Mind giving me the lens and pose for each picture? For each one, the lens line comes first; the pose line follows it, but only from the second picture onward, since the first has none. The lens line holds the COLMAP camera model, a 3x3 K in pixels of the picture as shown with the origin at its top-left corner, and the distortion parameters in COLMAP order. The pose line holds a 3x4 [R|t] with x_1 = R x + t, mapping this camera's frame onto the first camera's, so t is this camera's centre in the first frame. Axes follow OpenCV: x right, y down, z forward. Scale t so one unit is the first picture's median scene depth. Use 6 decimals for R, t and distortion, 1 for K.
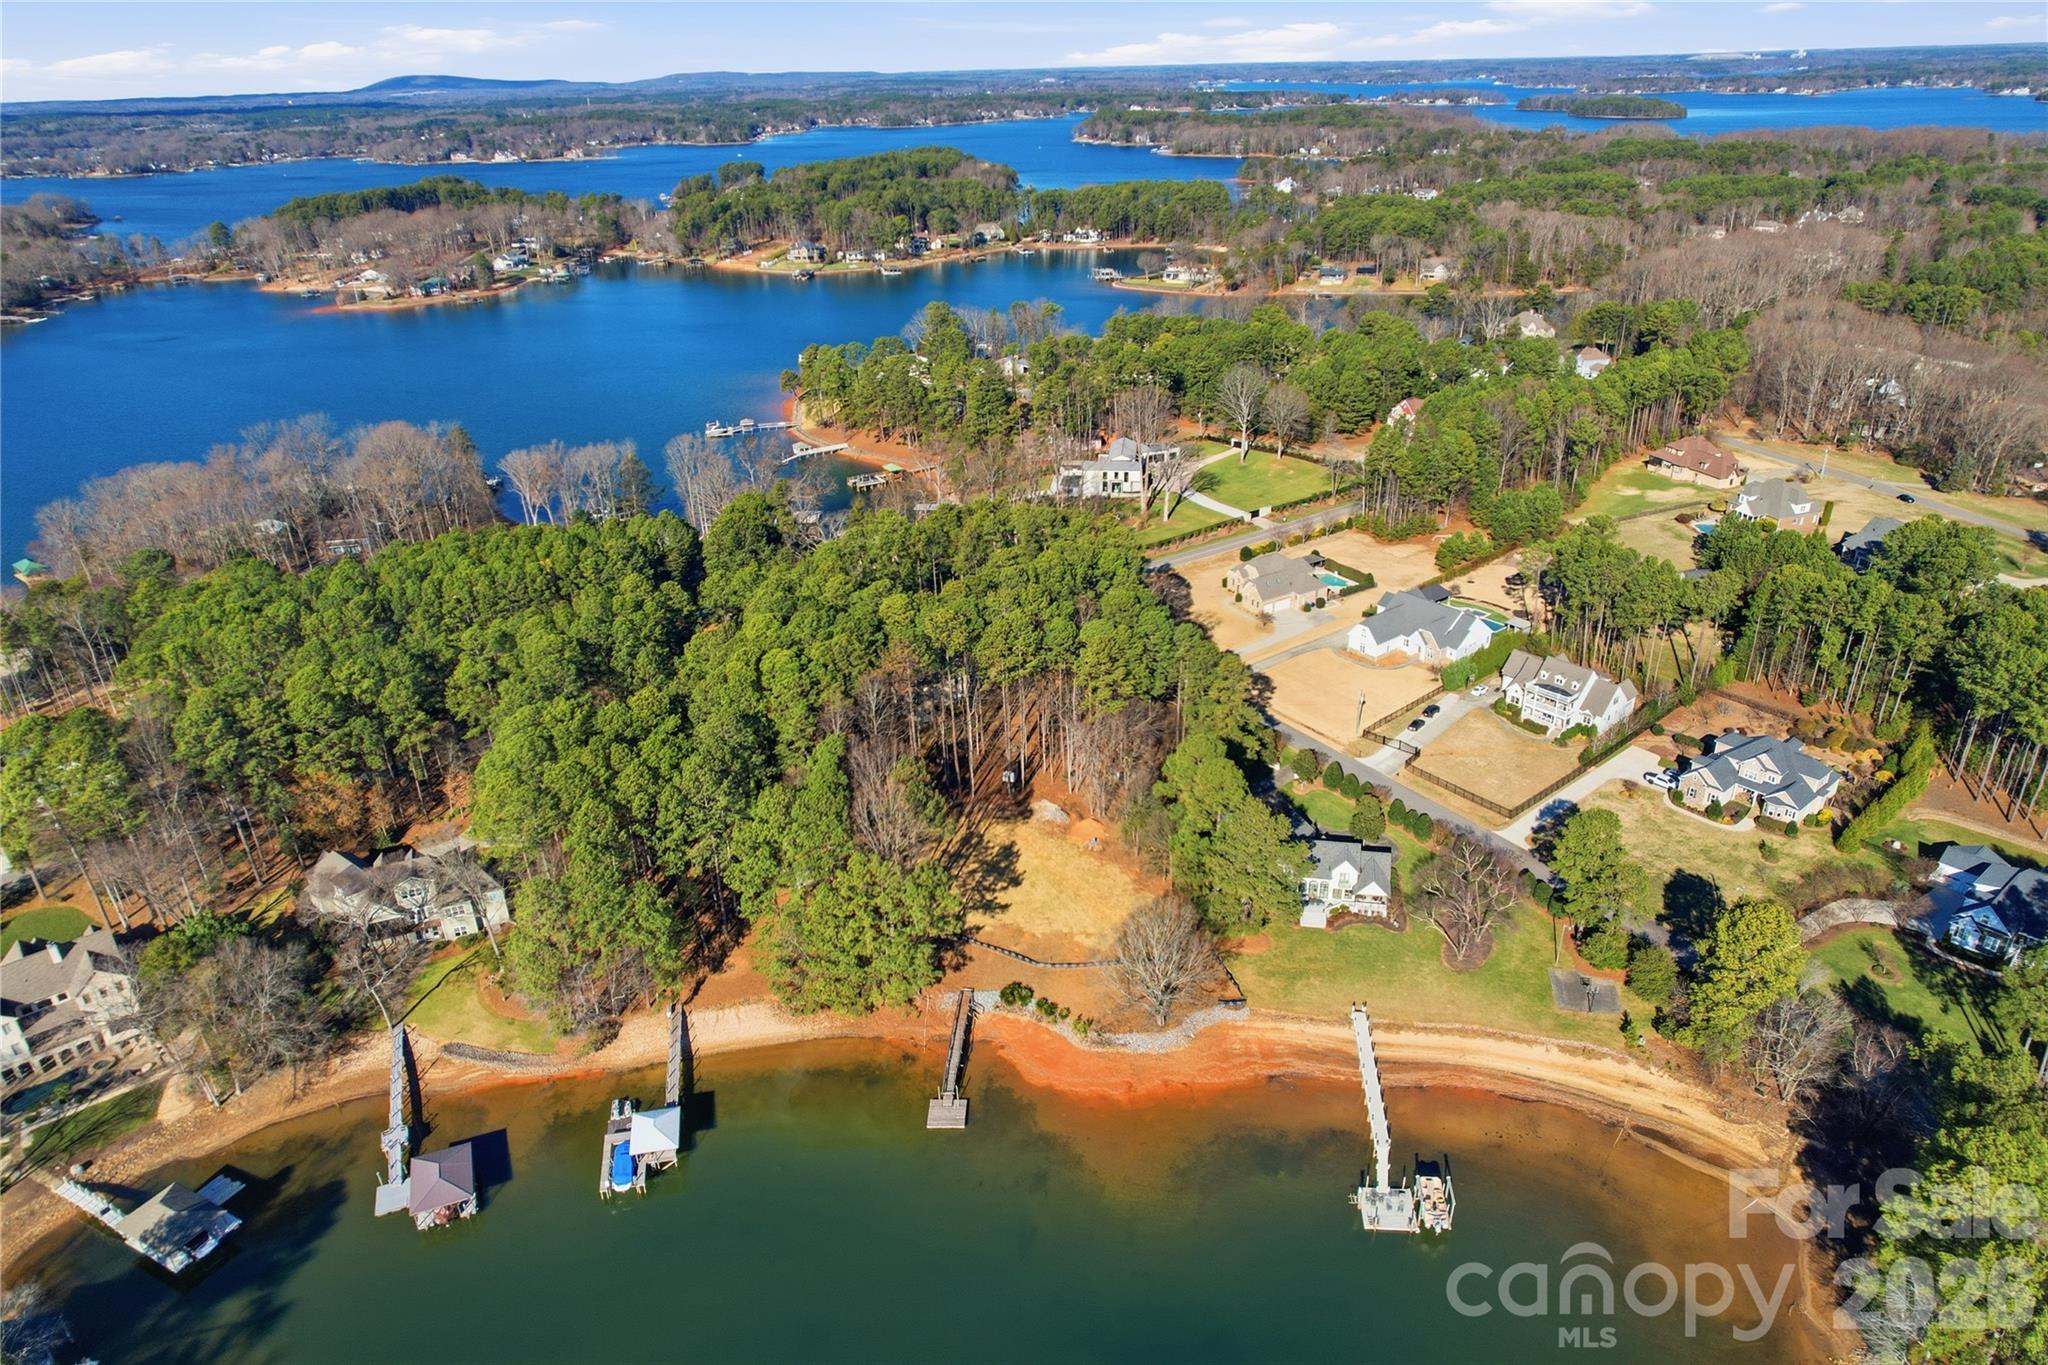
lens RADIAL K [[1312.1, 0, 1025.4], [0, 1312.1, 686.1], [0, 0, 1]] dist [-0.079717, 0.074607]
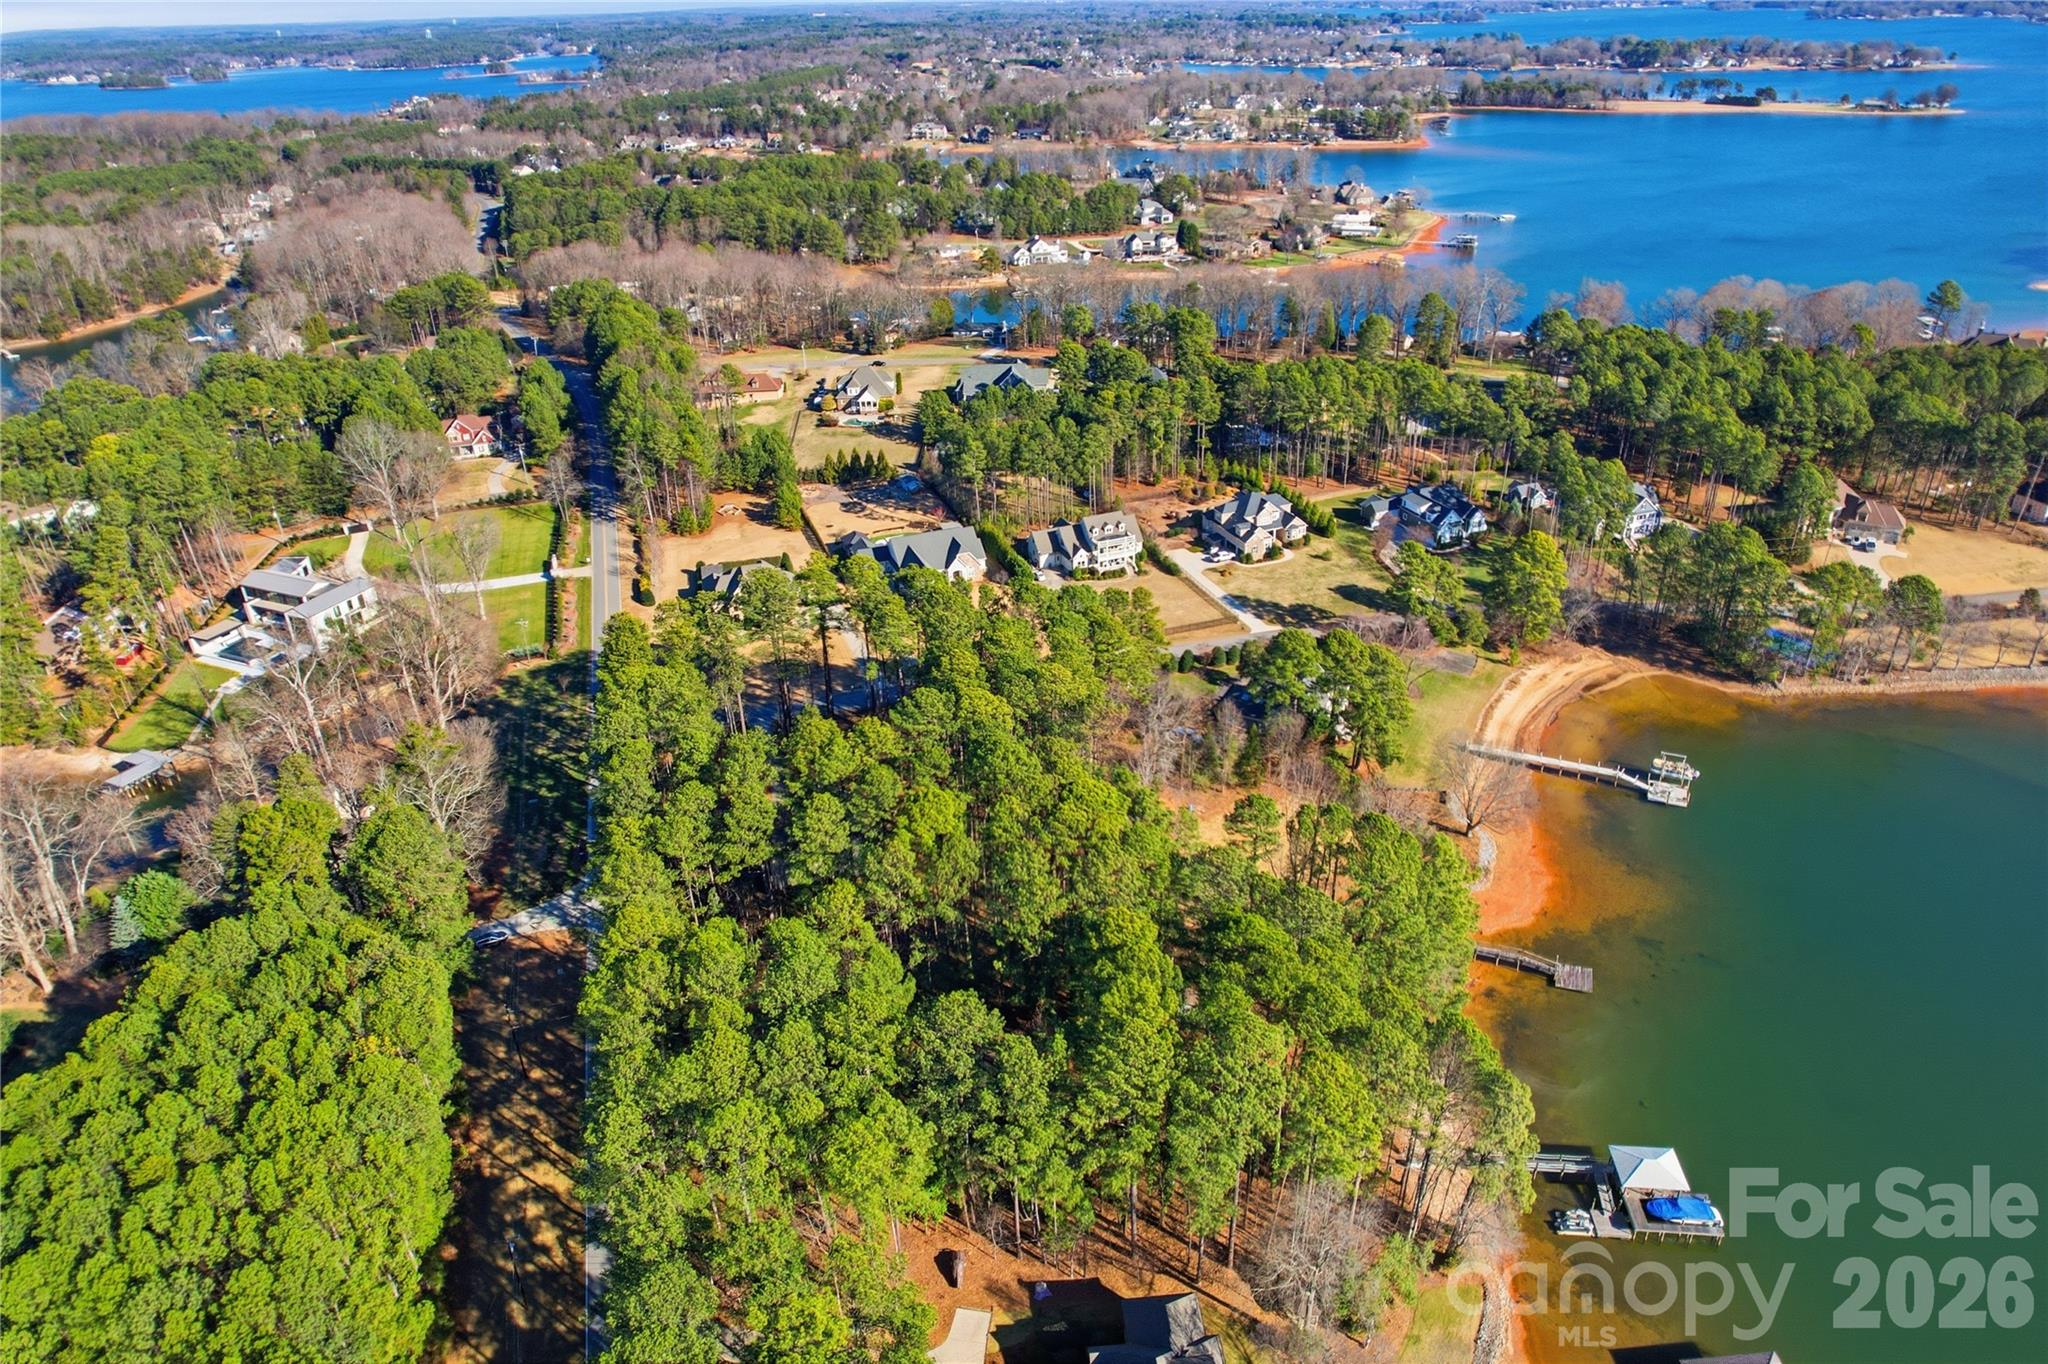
lens RADIAL K [[1312.1, 0, 1025.4], [0, 1312.1, 685.6], [0, 0, 1]] dist [-0.079717, 0.074607]
pose [[0.305933, -0.434911, 0.846911, -0.674937], [0.430965, 0.856466, 0.284139, -0.252344], [-0.848925, 0.278061, 0.449452, 0.571233]]
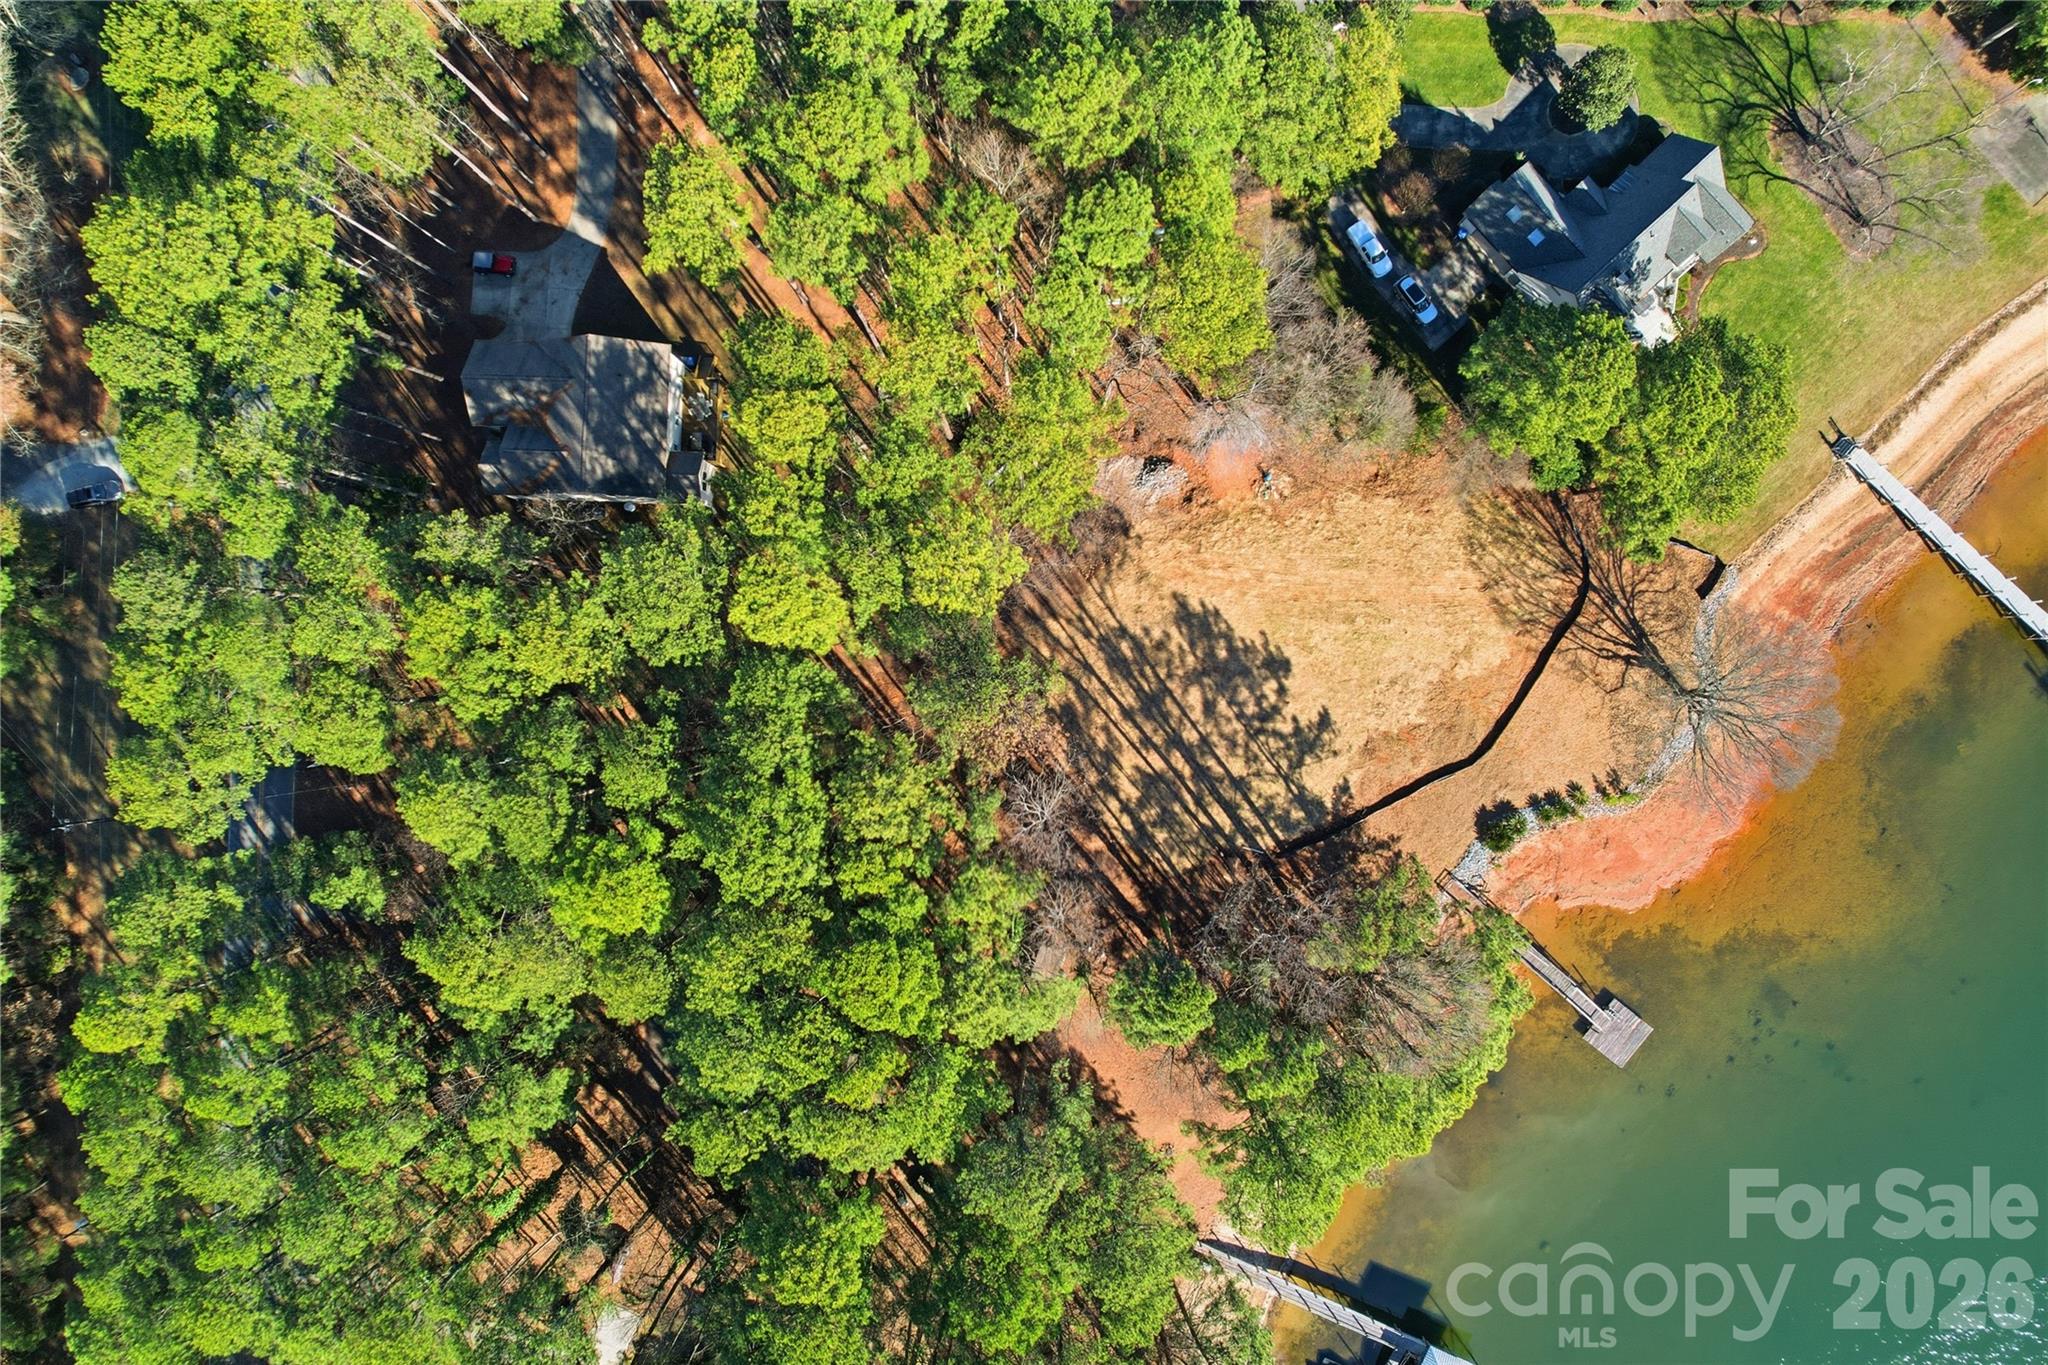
lens RADIAL K [[1312.1, 0, 1025.4], [0, 1312.1, 686.1], [0, 0, 1]] dist [-0.079717, 0.074607]
pose [[0.589285, -0.807849, 0.011097, -0.073133], [0.350268, 0.267832, 0.897540, -0.337887], [-0.728049, -0.525020, 0.440794, 0.698662]]
